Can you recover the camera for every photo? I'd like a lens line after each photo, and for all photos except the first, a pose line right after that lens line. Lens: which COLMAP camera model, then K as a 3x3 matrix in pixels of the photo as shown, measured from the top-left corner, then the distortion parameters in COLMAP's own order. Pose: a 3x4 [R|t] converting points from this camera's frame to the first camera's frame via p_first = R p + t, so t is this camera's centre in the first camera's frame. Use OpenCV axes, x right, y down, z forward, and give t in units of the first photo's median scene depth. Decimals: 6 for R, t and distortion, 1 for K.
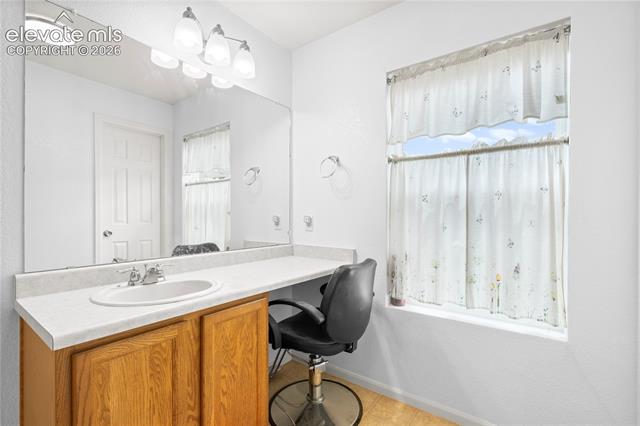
lens RADIAL K [[286.9, 0, 316.7], [0, 286.9, 216.3], [0, 0, 1]] dist [-0.003769, -0.000151]
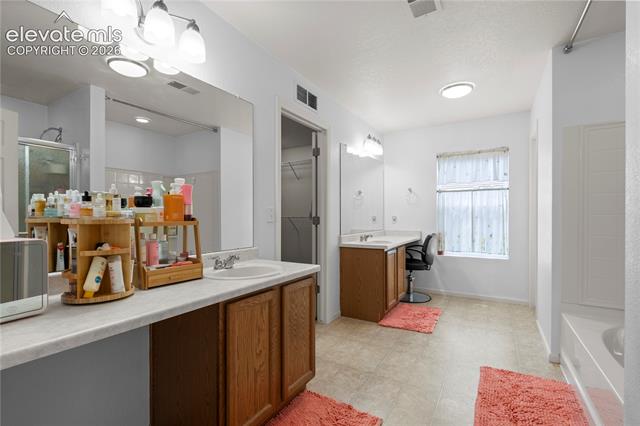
lens RADIAL K [[286.9, 0, 320.1], [0, 286.9, 219.2], [0, 0, 1]] dist [-0.003769, -0.000151]
pose [[0.996813, -0.008730, 0.079293, -0.949953], [0.008114, 0.999934, 0.008090, -0.001088], [-0.079359, -0.007421, 0.996819, -1.326536]]
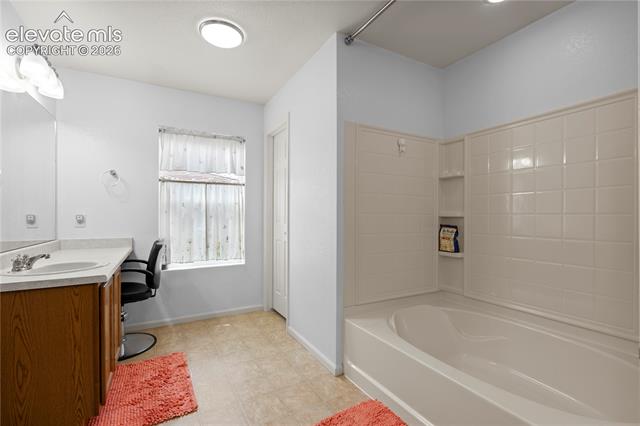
lens RADIAL K [[286.9, 0, 318.4], [0, 286.9, 214.6], [0, 0, 1]] dist [-0.003769, -0.000151]
pose [[0.424480, -0.001820, 0.905435, -0.904945], [0.004566, 0.999990, -0.000131, 0.003262], [-0.905426, 0.004190, 0.424484, -0.531722]]
